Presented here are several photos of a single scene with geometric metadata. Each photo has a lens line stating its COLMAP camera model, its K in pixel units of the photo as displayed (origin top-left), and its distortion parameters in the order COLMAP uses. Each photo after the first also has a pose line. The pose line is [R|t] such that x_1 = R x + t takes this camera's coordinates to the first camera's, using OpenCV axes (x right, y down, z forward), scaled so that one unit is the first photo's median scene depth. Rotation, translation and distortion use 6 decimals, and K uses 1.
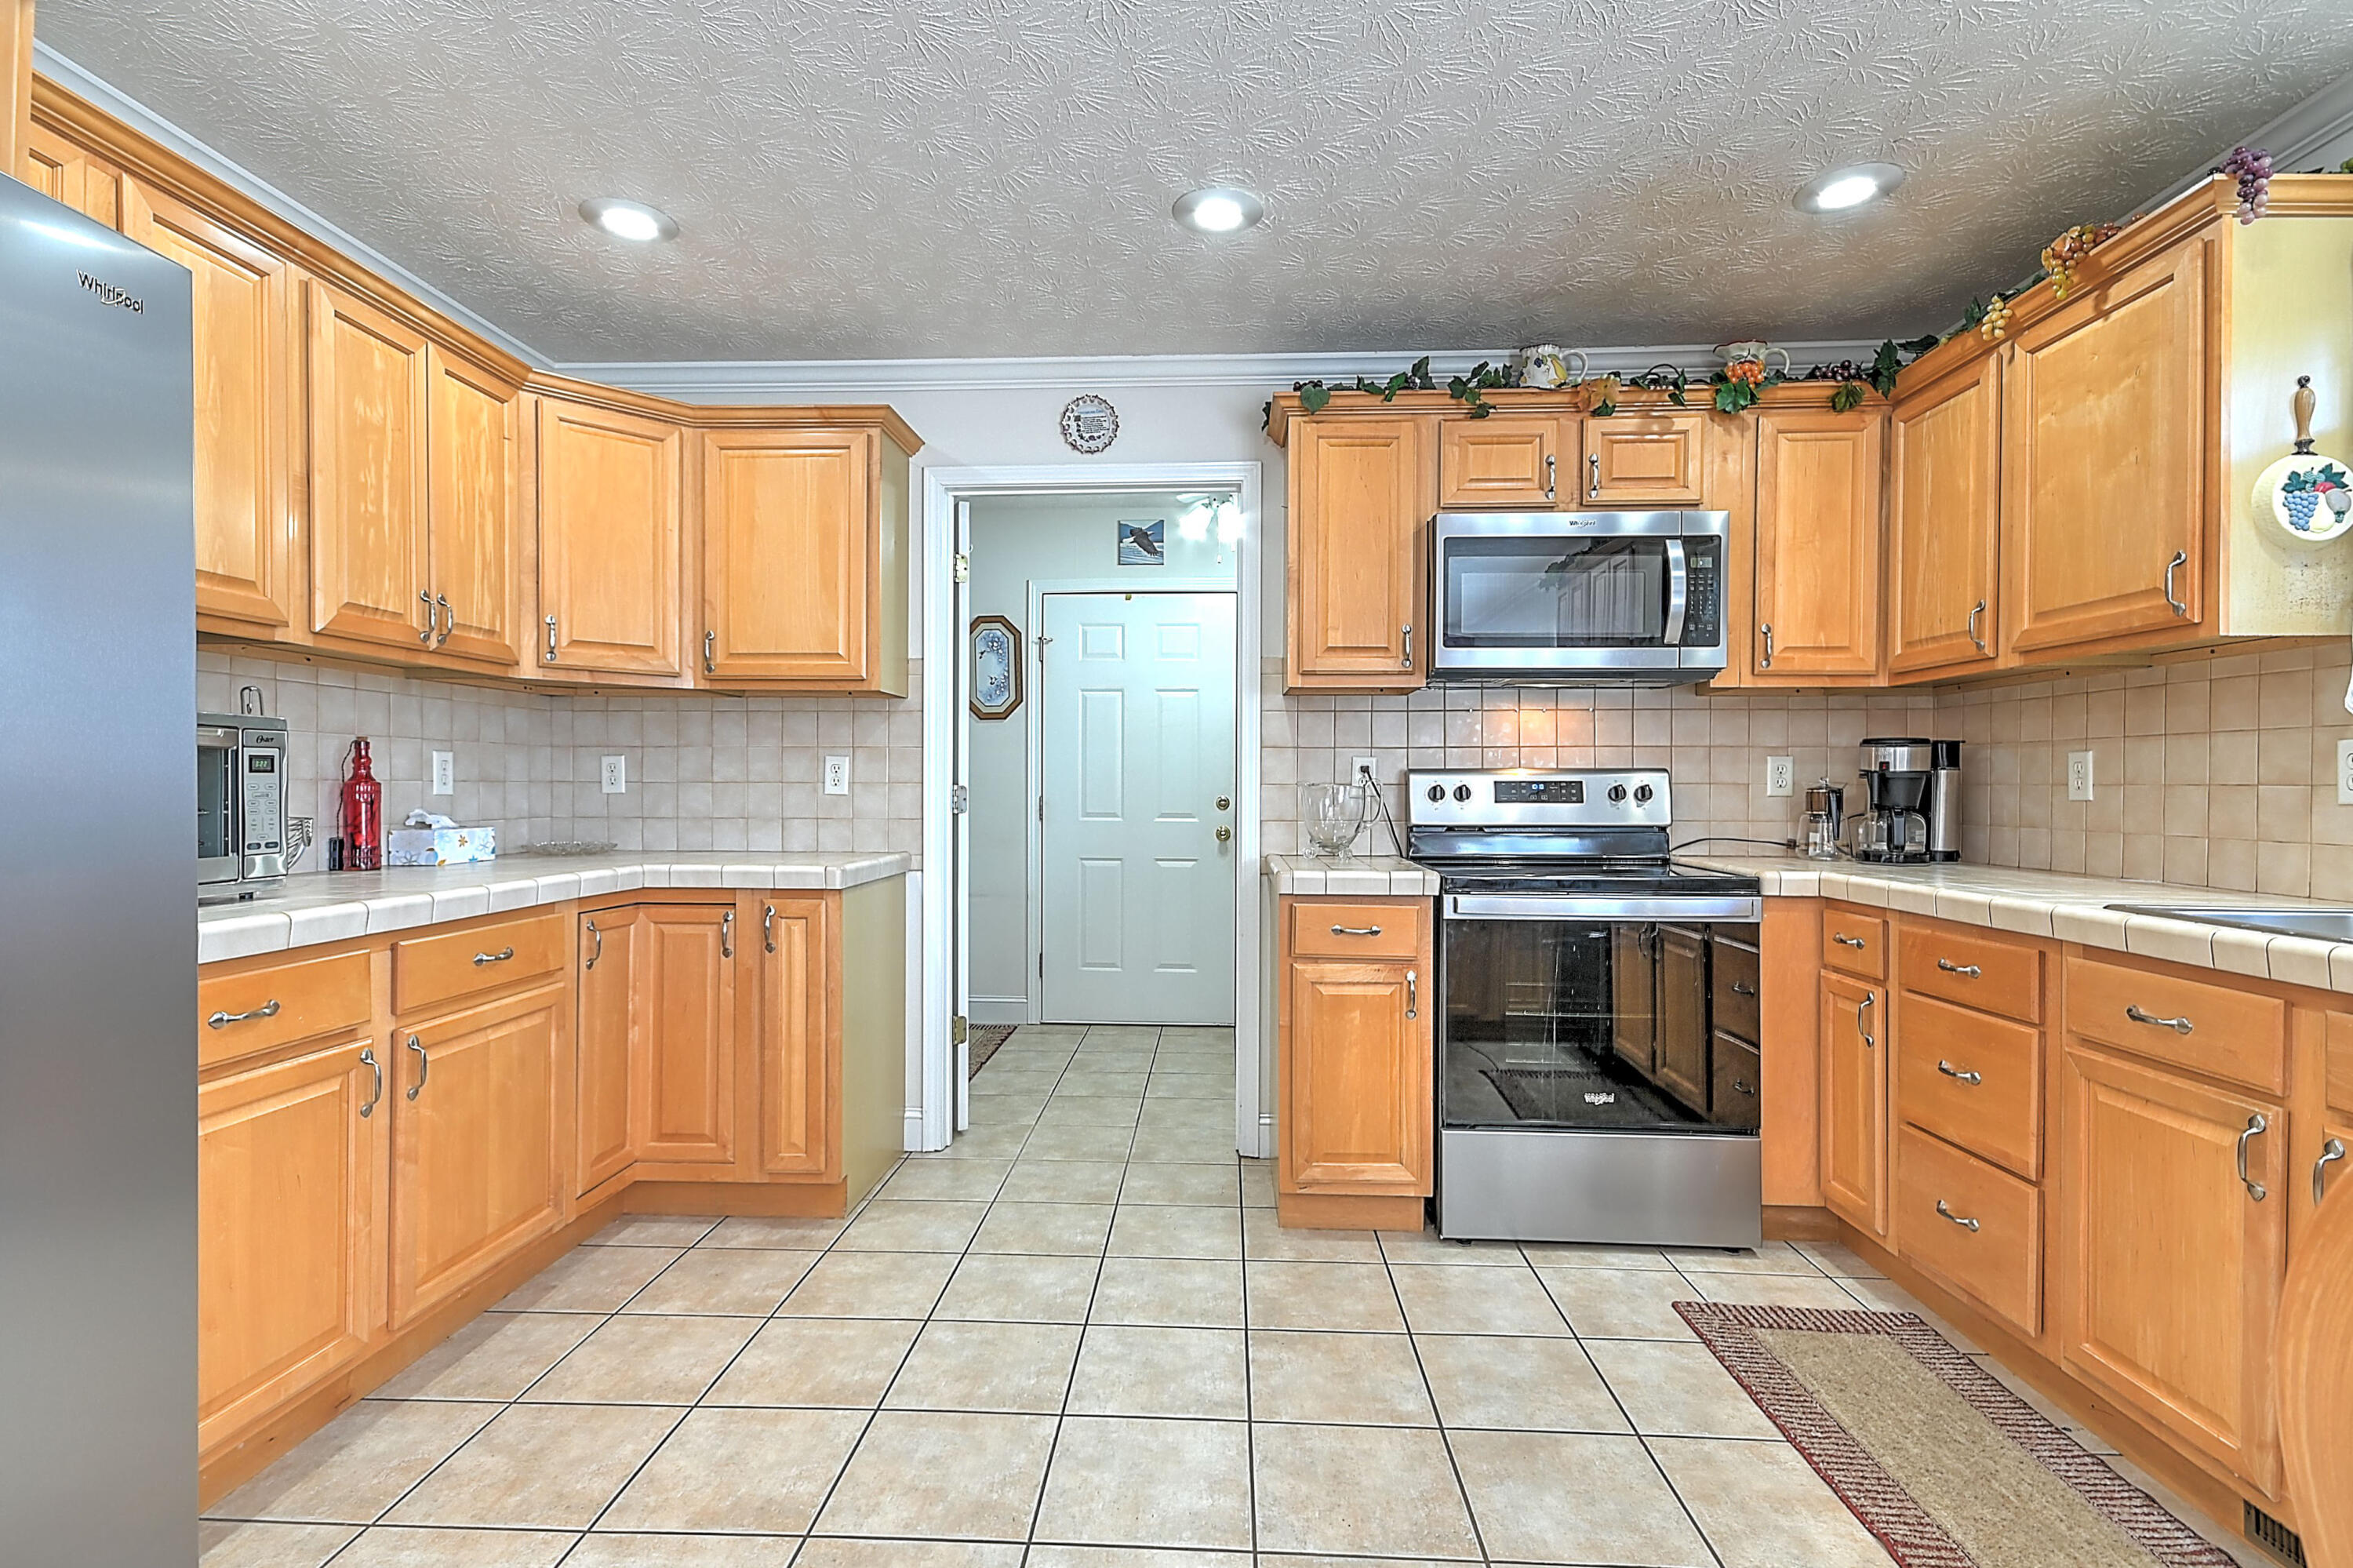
lens RADIAL K [[1104.0, 0, 1160.8], [0, 1104.0, 792.3], [0, 0, 1]] dist [0.004360, -0.001531]
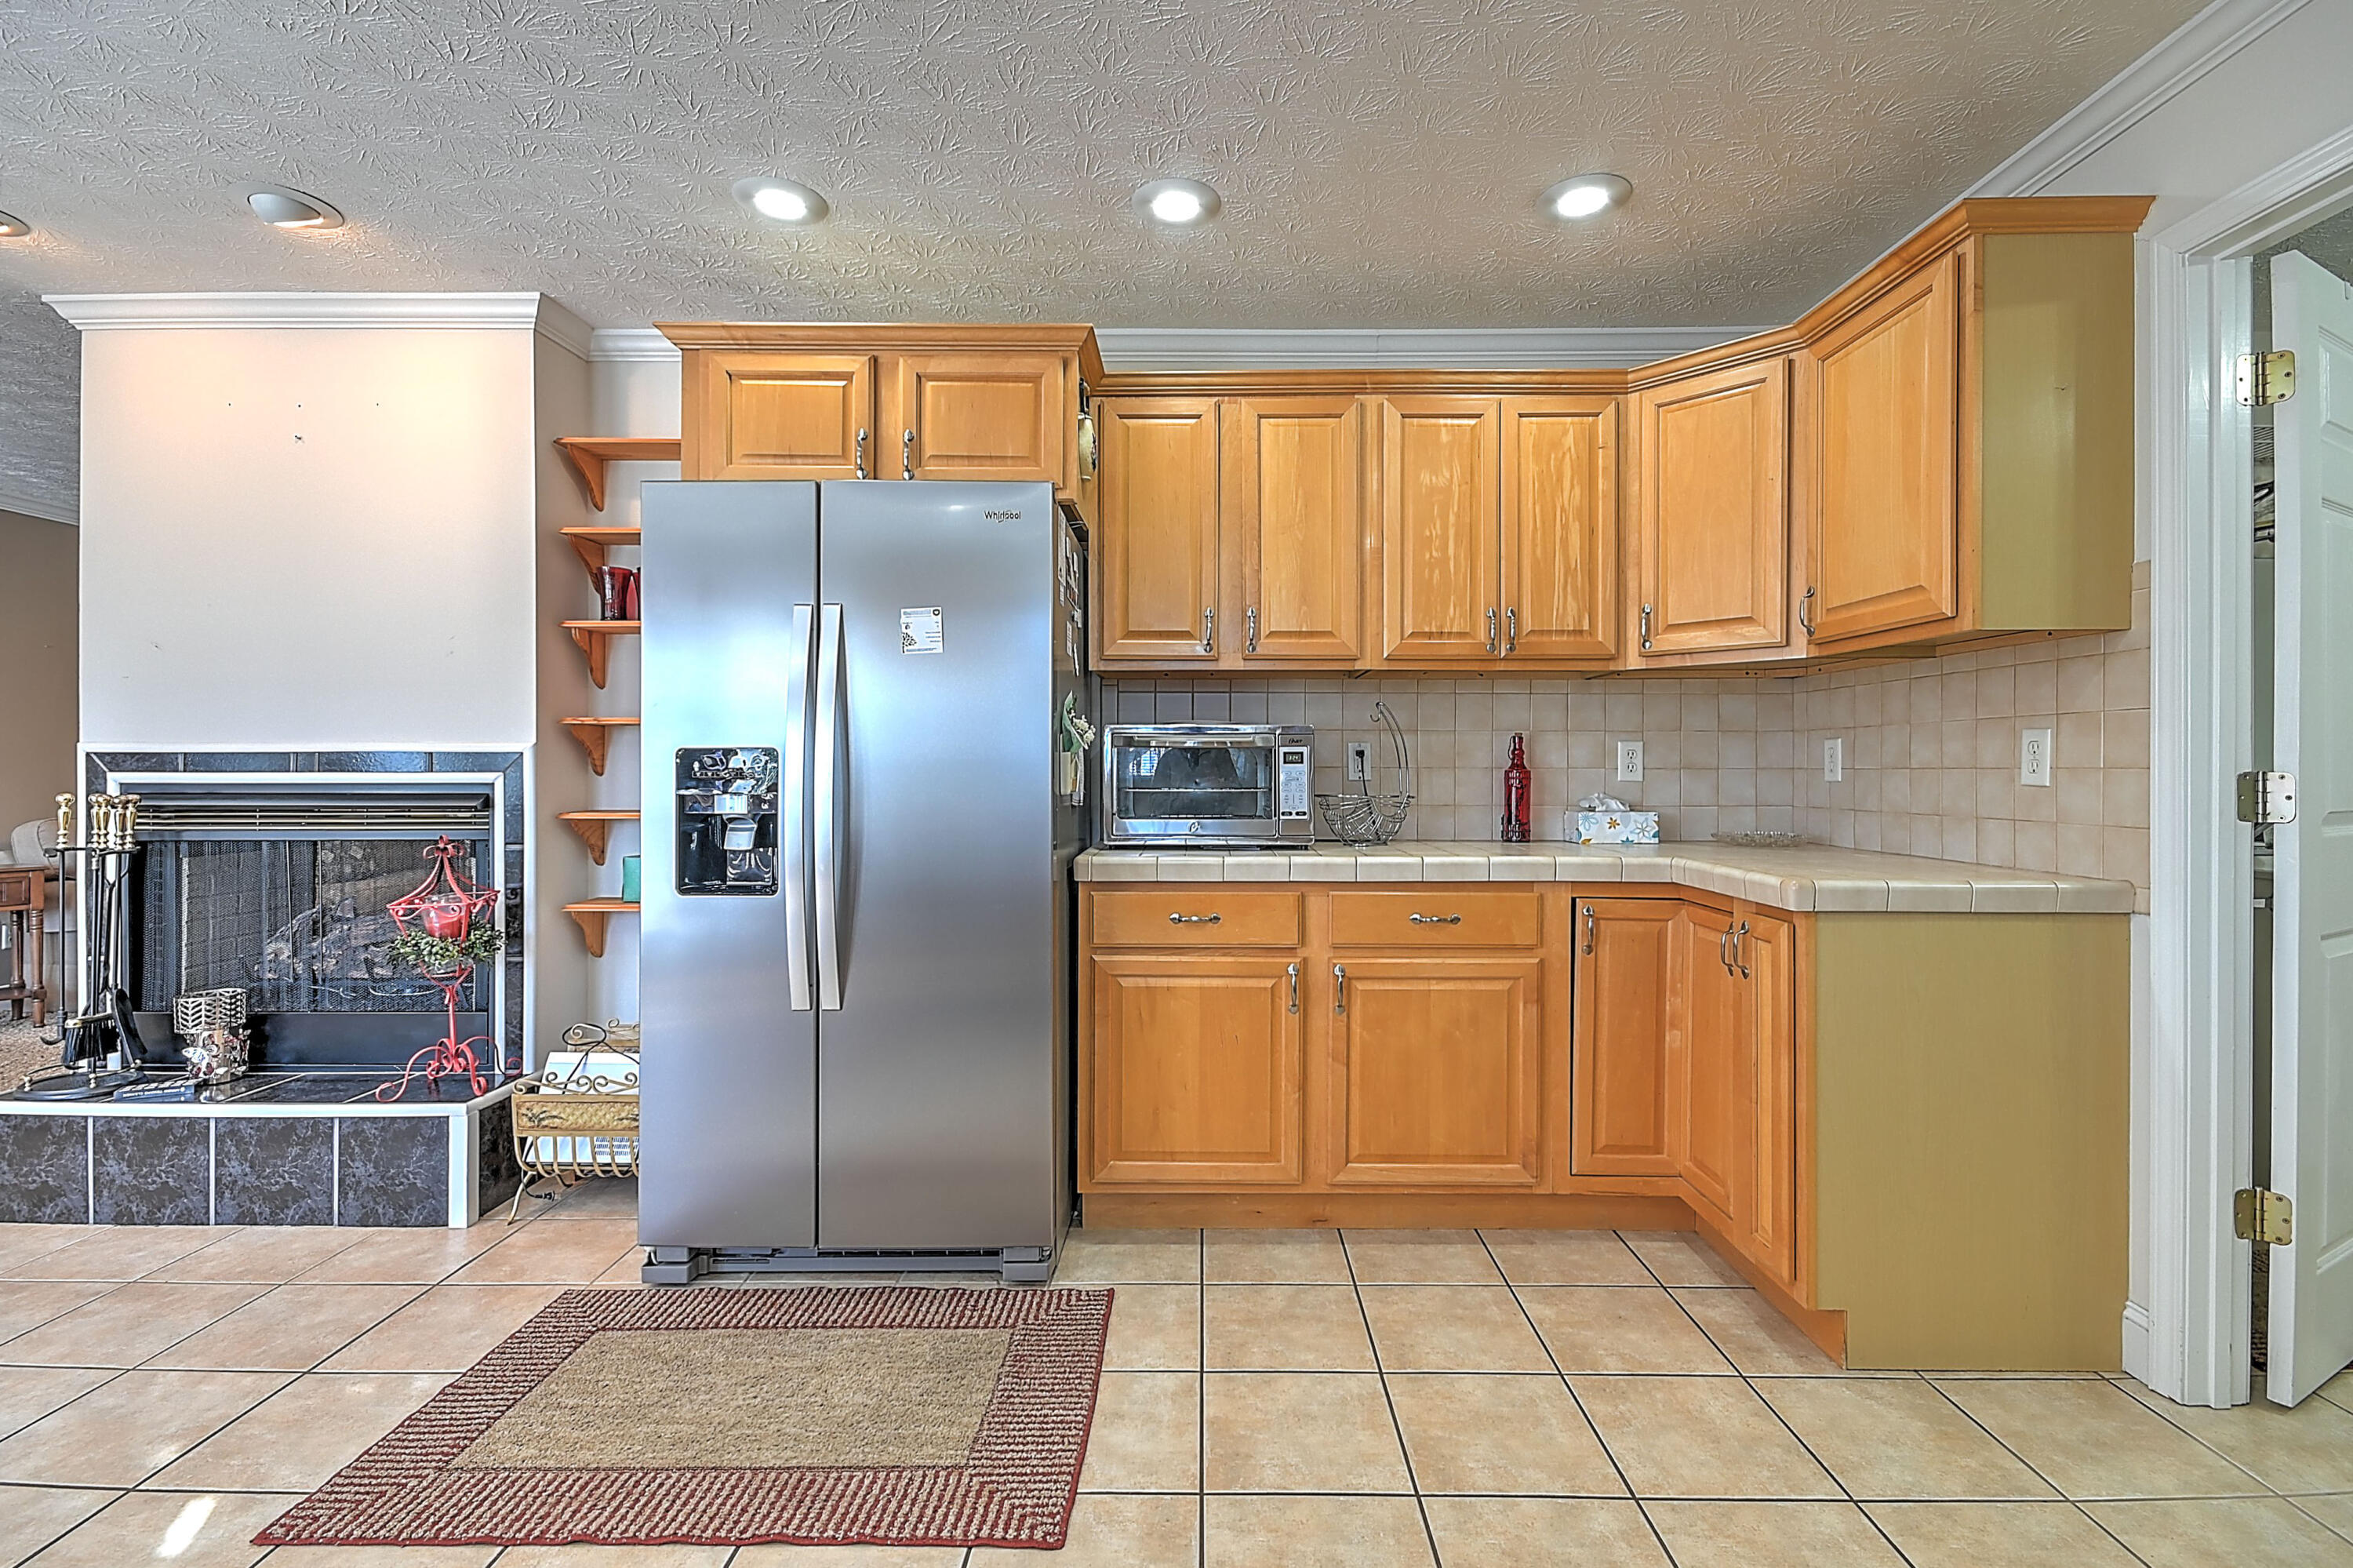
lens RADIAL K [[1038.0, 0, 1197.9], [0, 1038.0, 775.1], [0, 0, 1]] dist [0.009811, -0.002696]
pose [[0.051847, 0.001437, -0.998654, 0.417209], [-0.006519, 0.999978, 0.001100, -0.002480], [0.998634, 0.006453, 0.051855, 0.598829]]
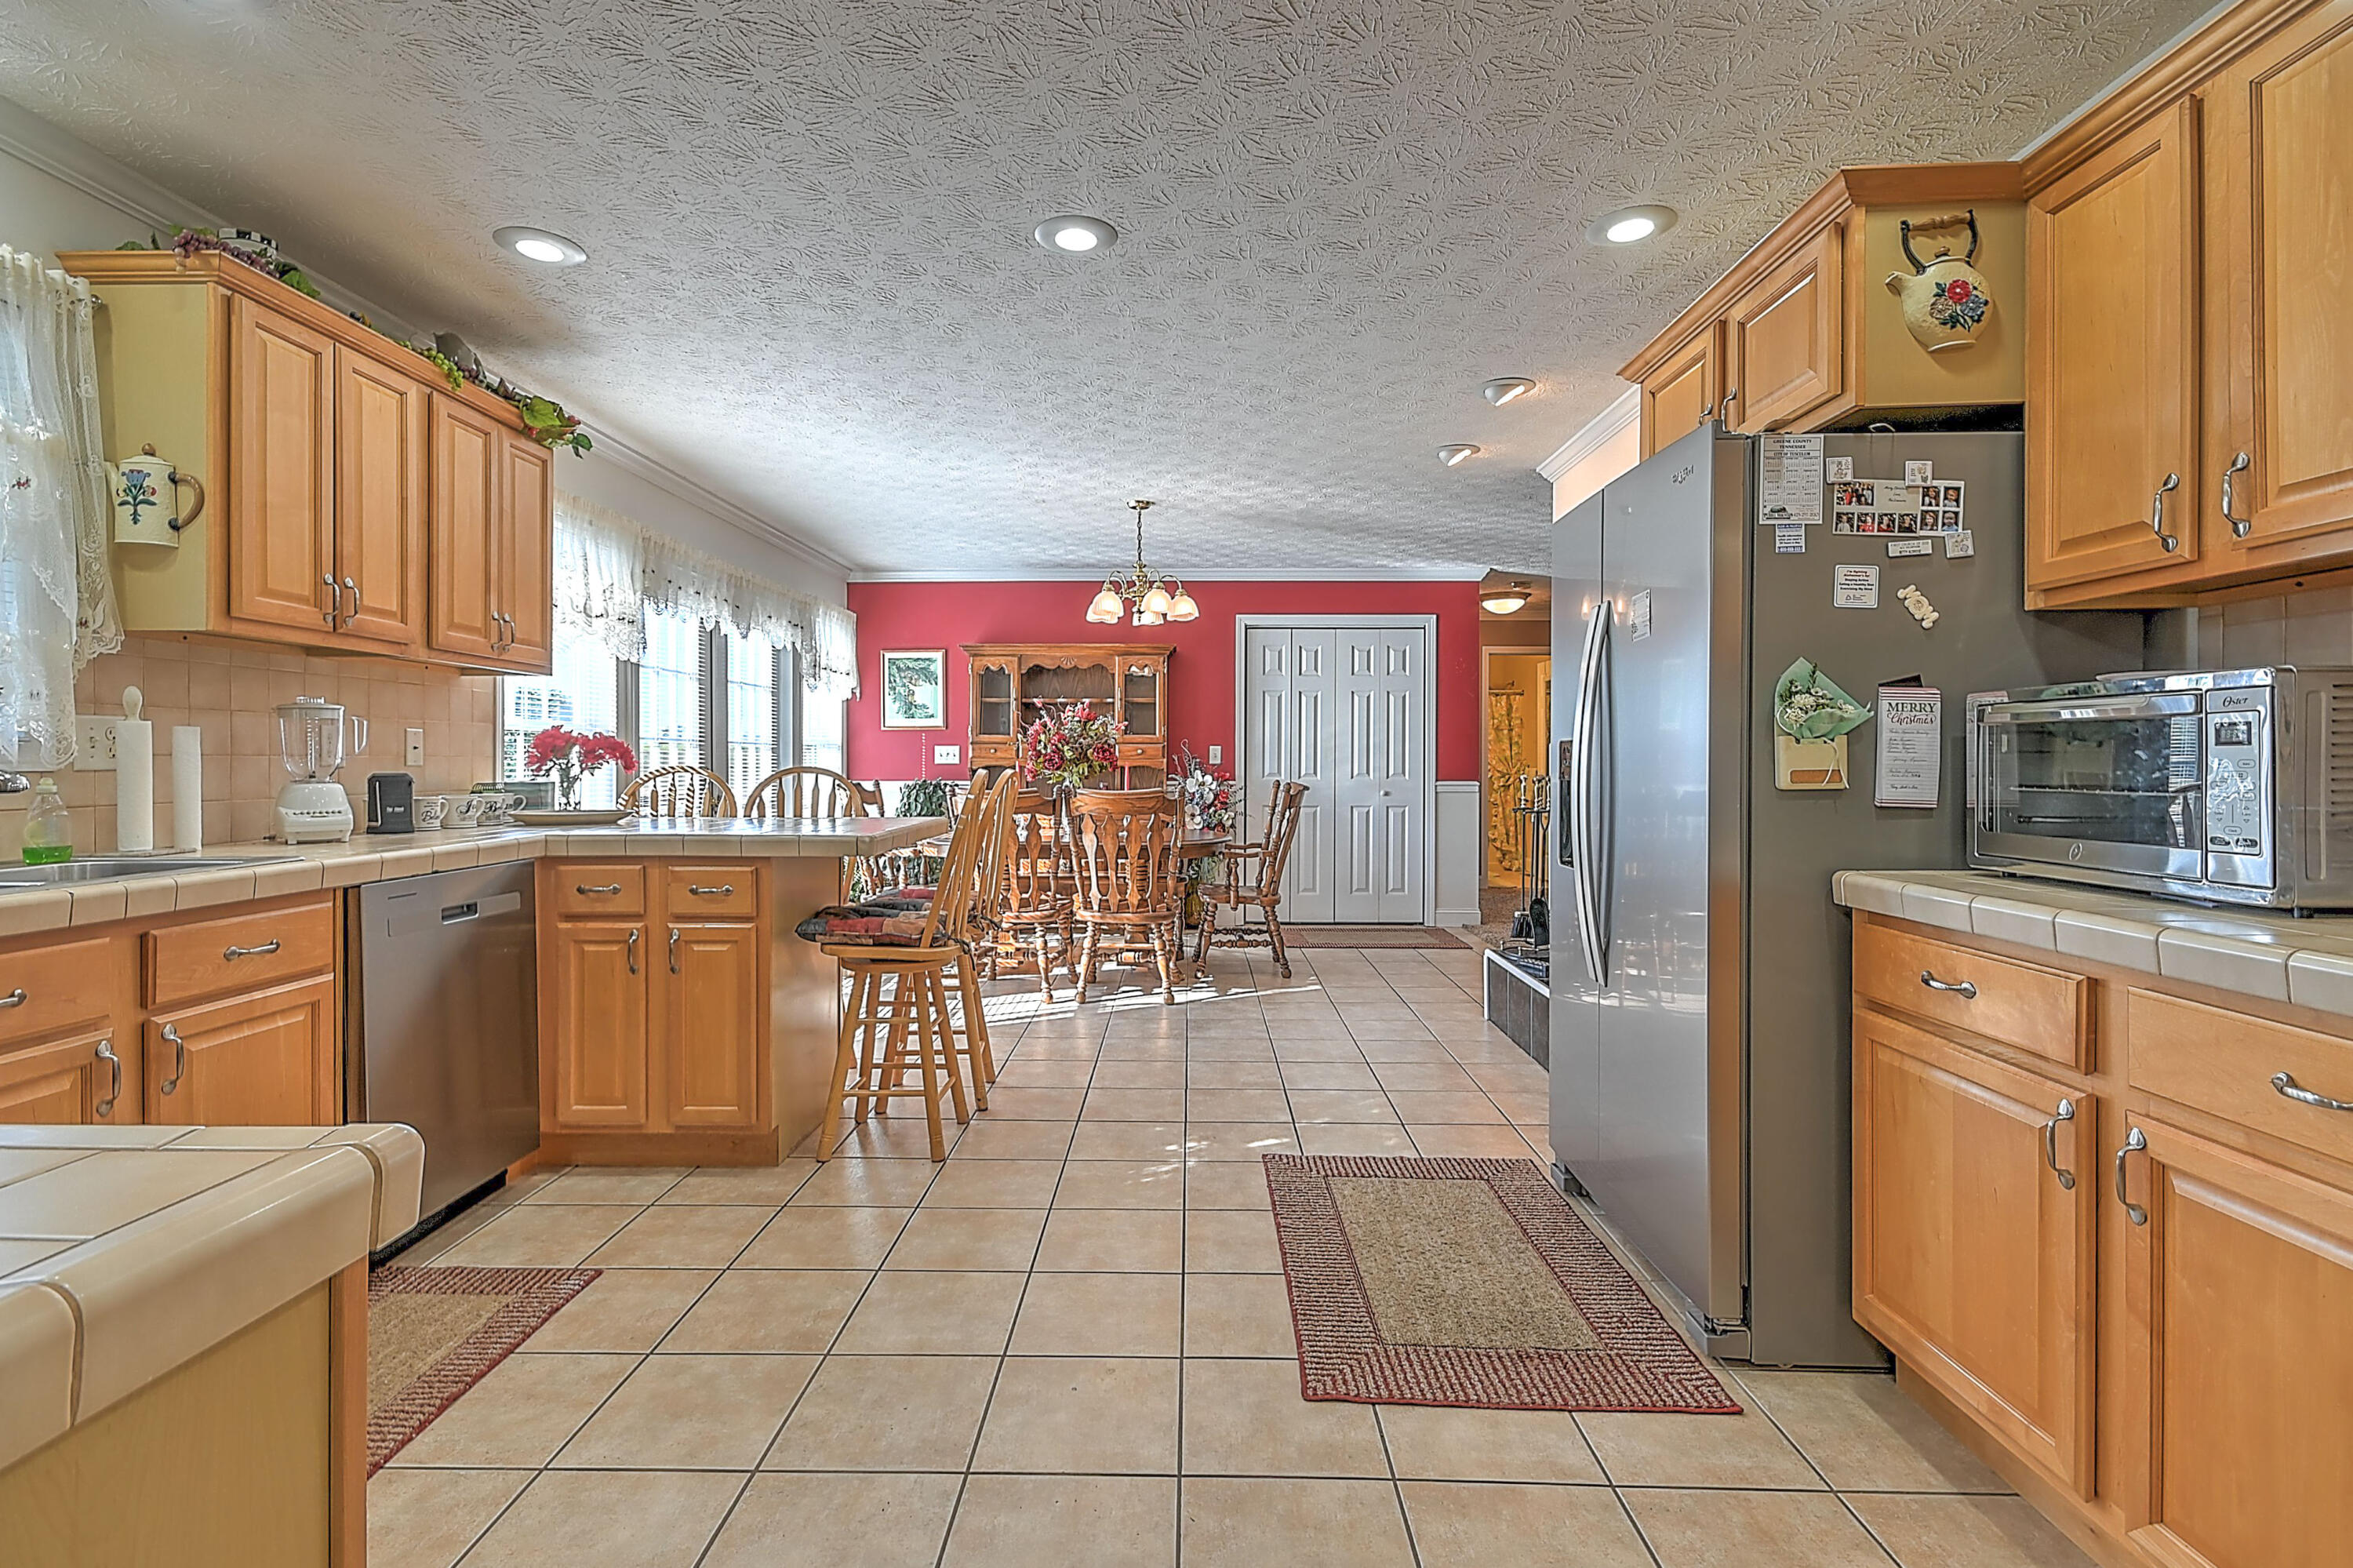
lens RADIAL K [[1081.1, 0, 1172.7], [0, 1081.1, 763.5], [0, 0, 1]] dist [0.005603, 0.000600]
pose [[-0.999085, -0.003105, -0.042648, -0.042328], [-0.003470, 0.999958, 0.008470, -0.006675], [0.042620, 0.008610, -0.999054, 1.276729]]
